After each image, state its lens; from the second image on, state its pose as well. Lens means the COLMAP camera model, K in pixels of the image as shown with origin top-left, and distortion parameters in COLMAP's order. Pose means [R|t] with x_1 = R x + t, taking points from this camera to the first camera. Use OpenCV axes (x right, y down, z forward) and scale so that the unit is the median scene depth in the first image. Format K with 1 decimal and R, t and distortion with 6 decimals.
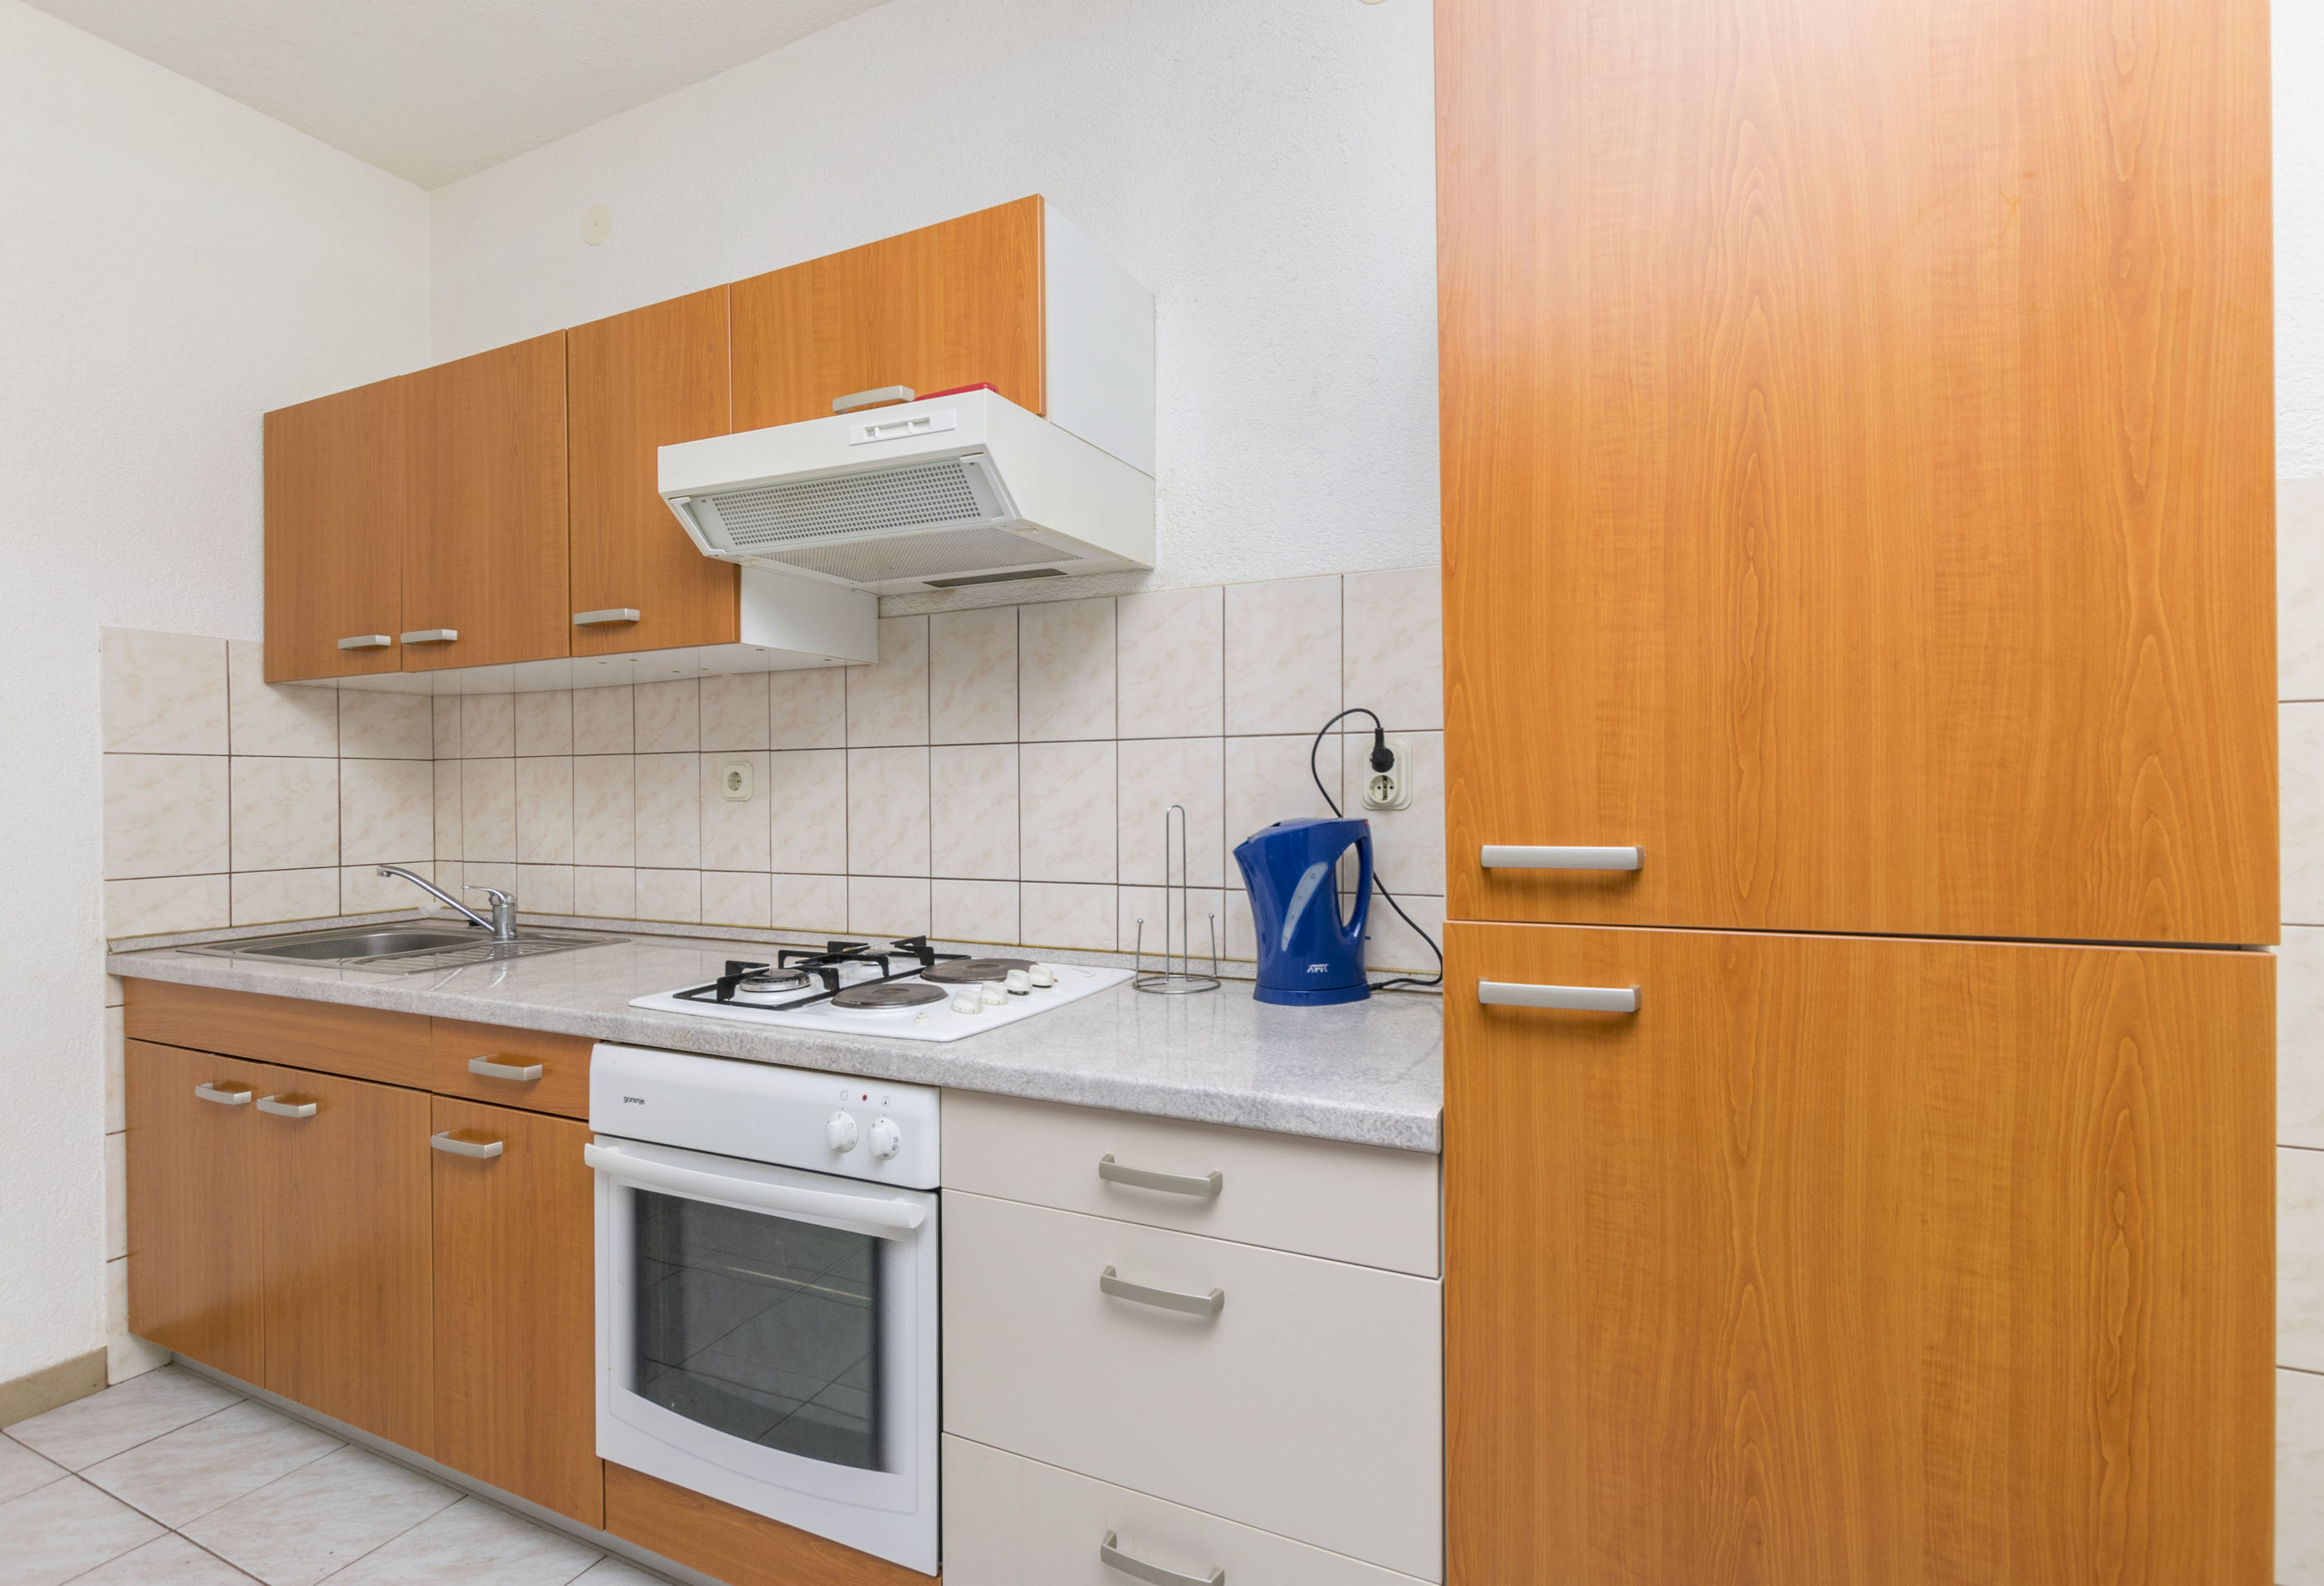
lens RADIAL K [[1053.1, 0, 1162.0], [0, 1053.1, 793.0], [0, 0, 1]] dist [0.017622, -0.000220]
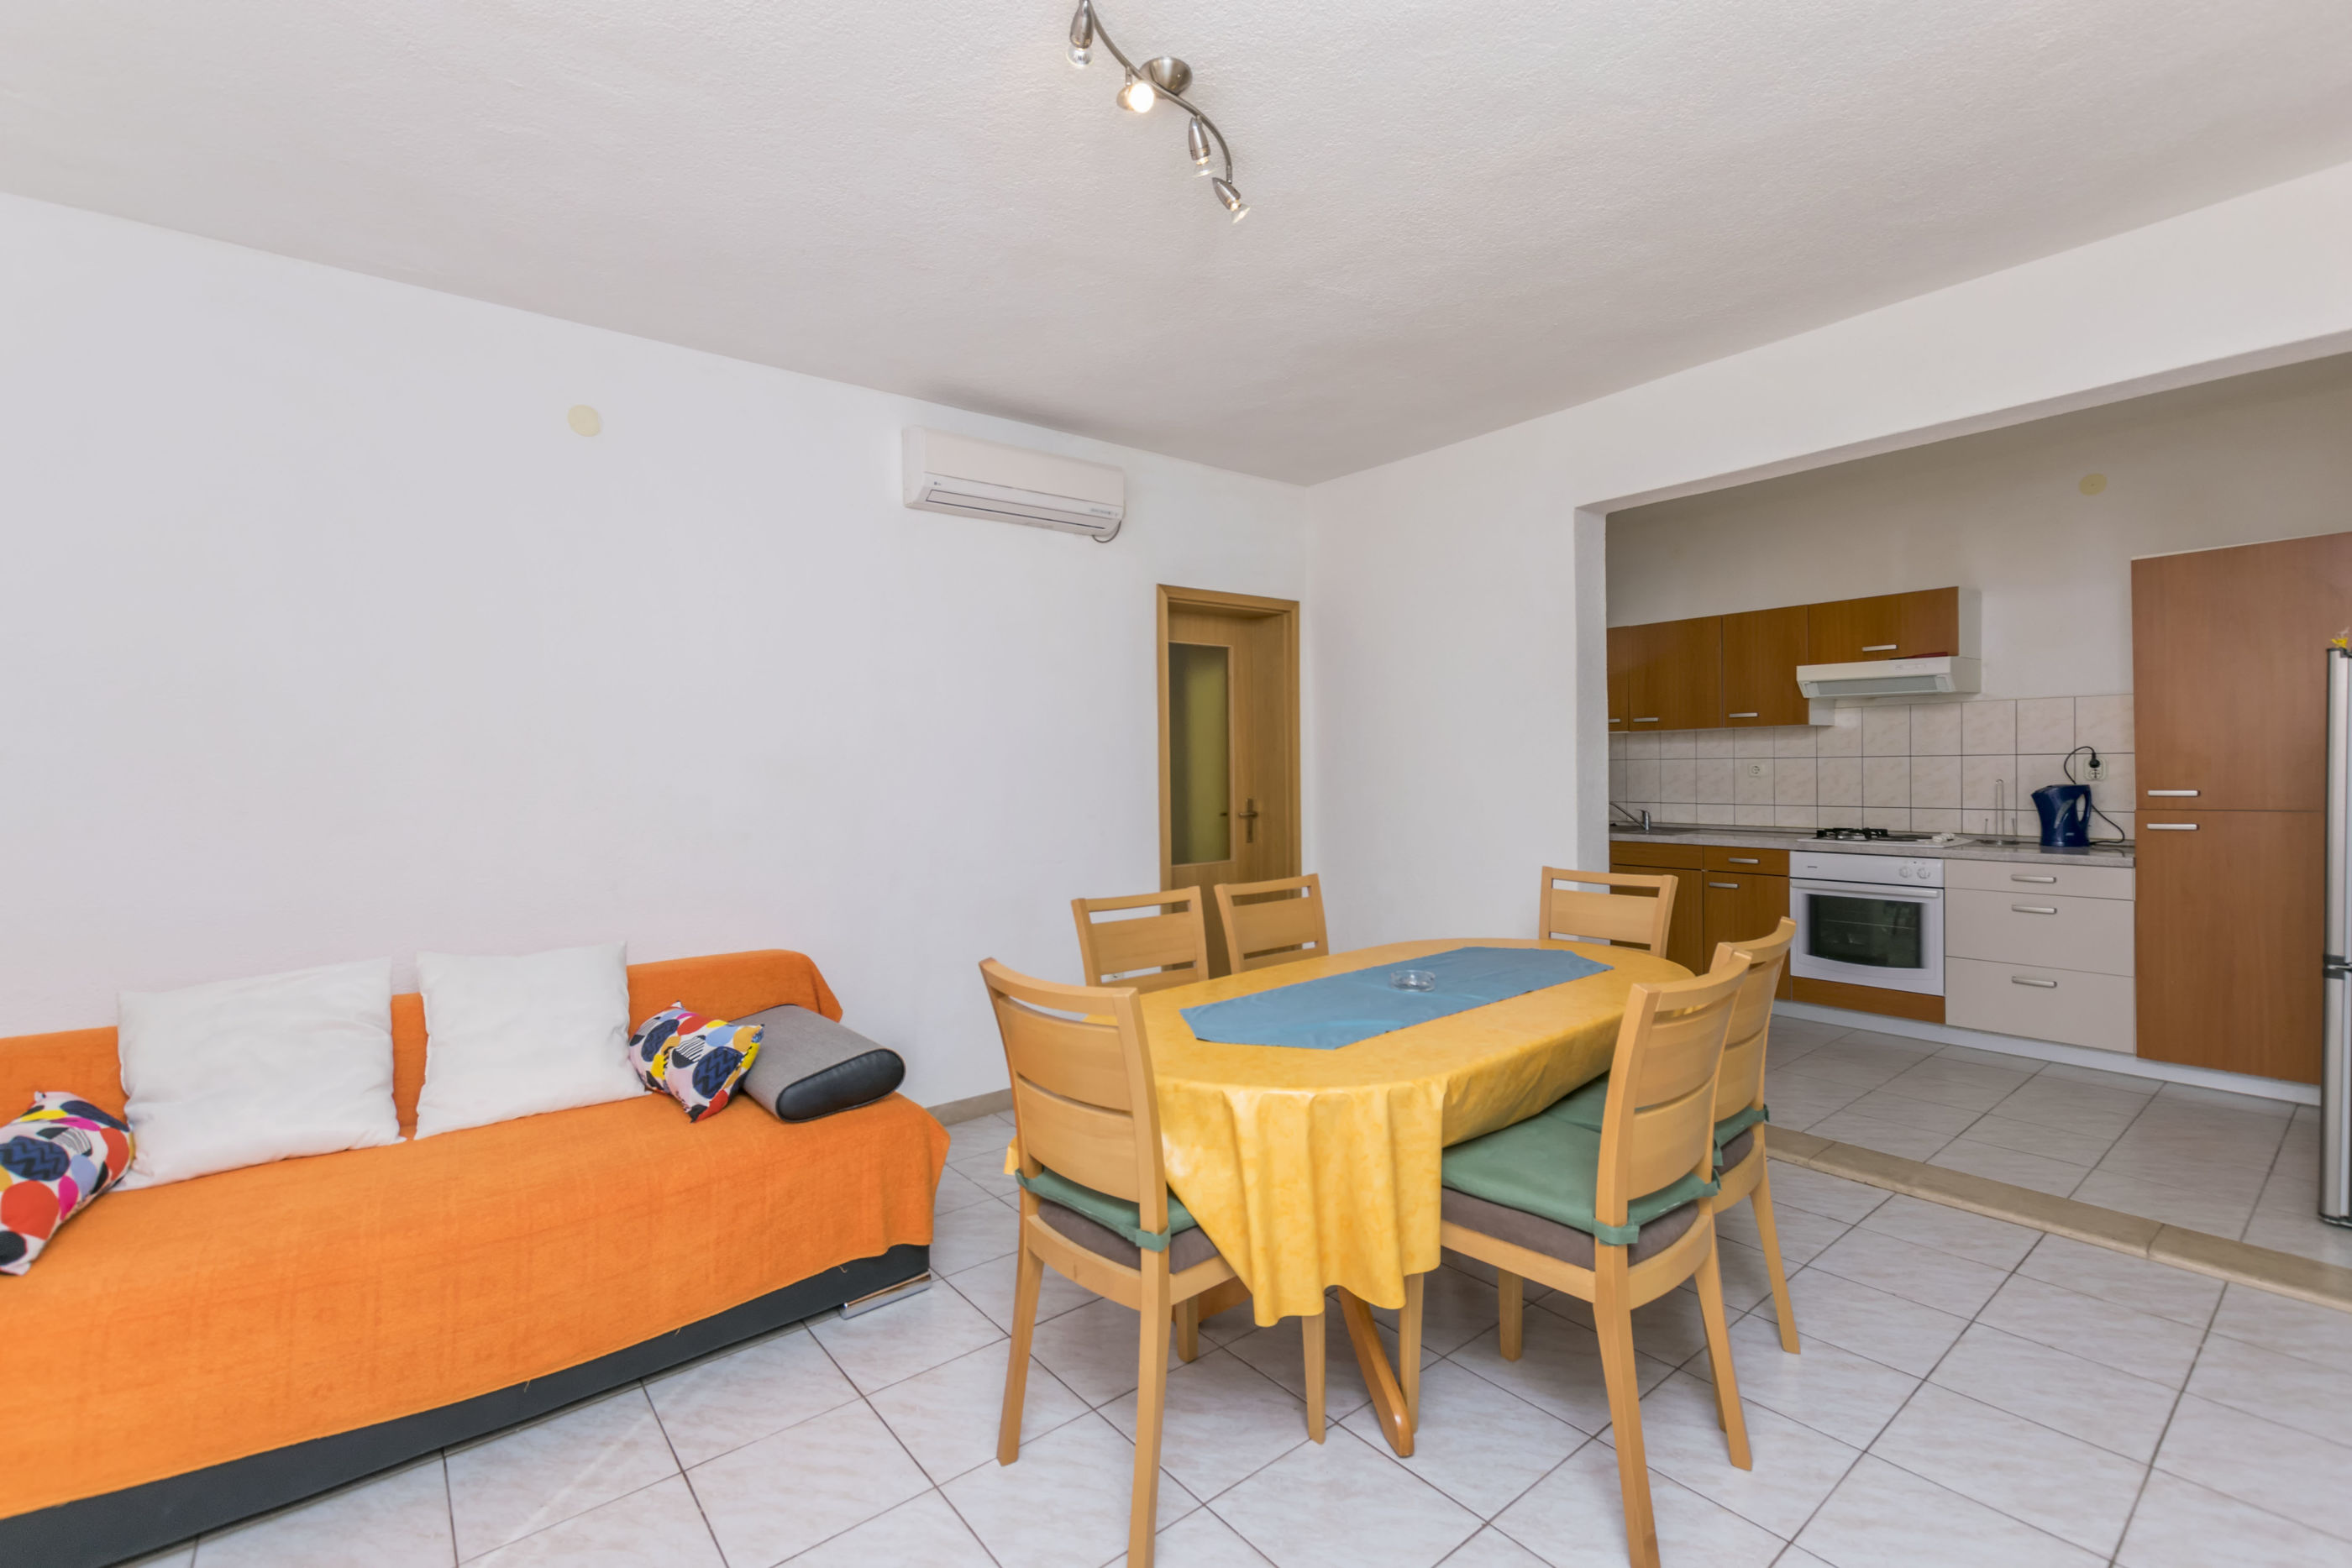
lens RADIAL K [[1020.0, 0, 1173.4], [0, 1020.0, 774.7], [0, 0, 1]] dist [0.000343, -0.000230]
pose [[0.896935, -0.000705, -0.442162, -0.762668], [-0.000519, 0.999996, -0.002649, 0.004992], [0.442162, 0.002605, 0.896932, -2.417528]]
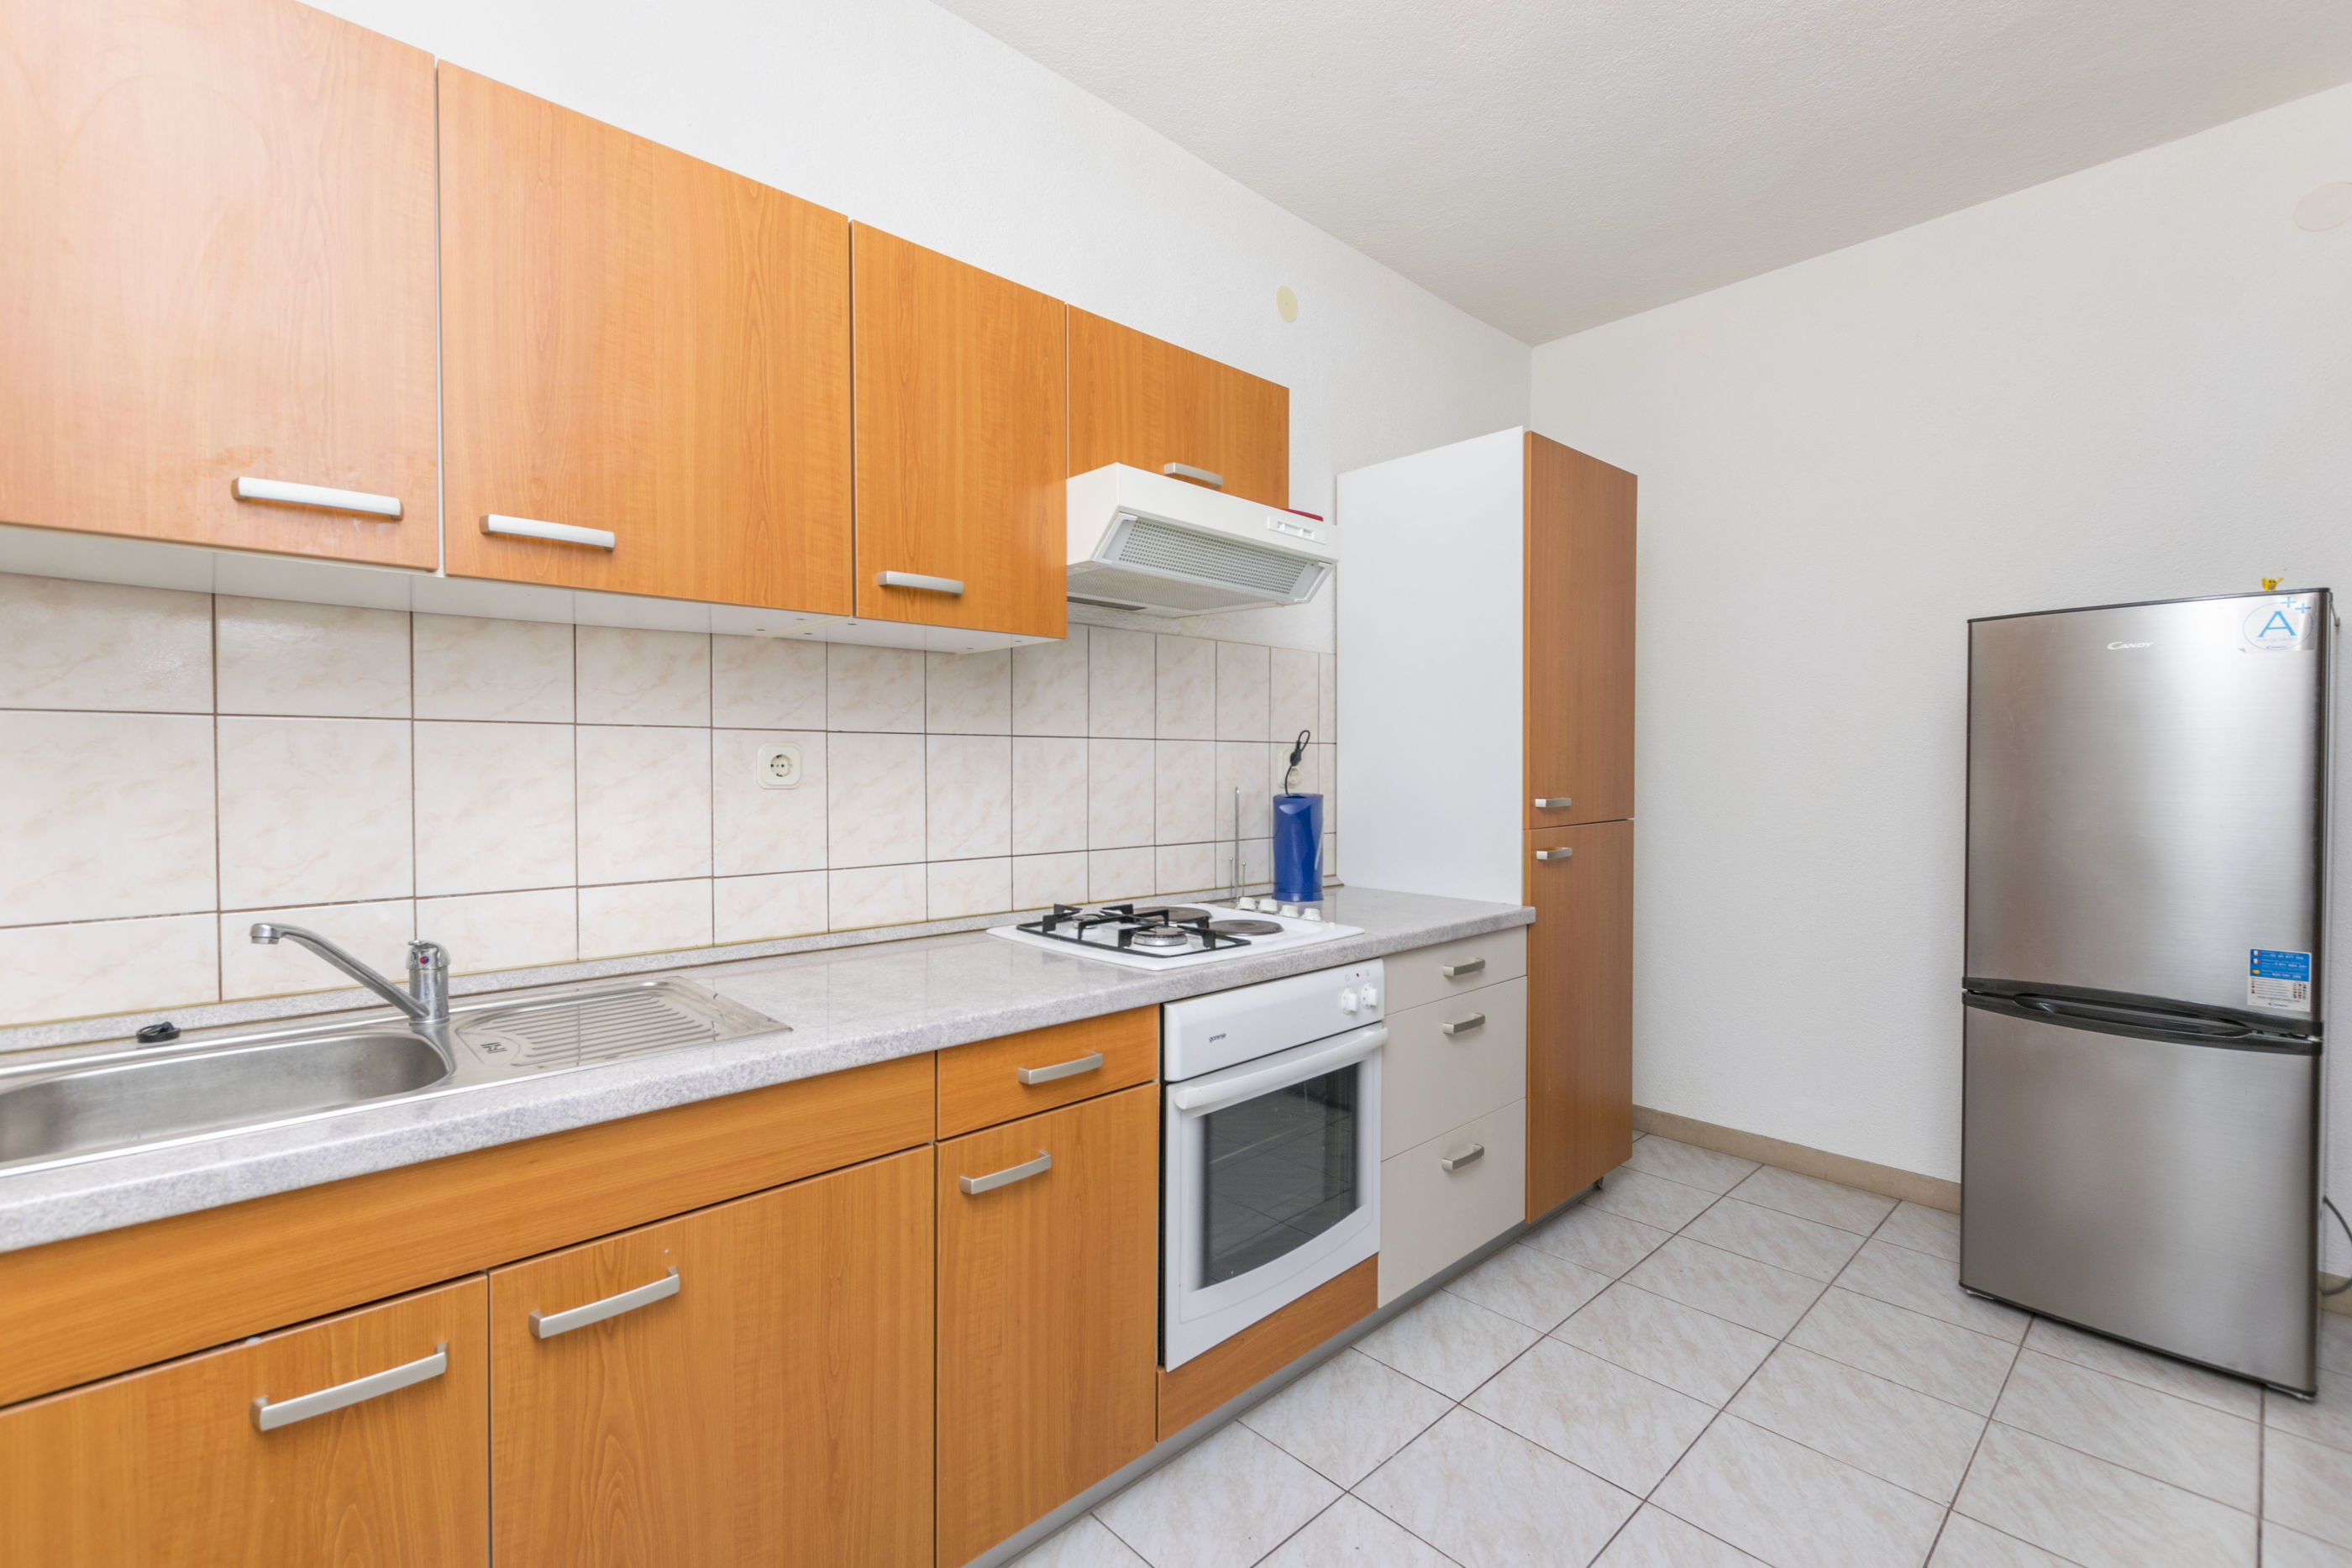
lens RADIAL K [[1020.0, 0, 1173.4], [0, 1020.0, 774.7], [0, 0, 1]] dist [0.000343, -0.000230]
pose [[0.366005, 0.000234, 0.930613, -1.363700], [0.001758, 0.999998, -0.000943, -0.003714], [-0.930611, 0.001981, 0.366004, 0.538168]]
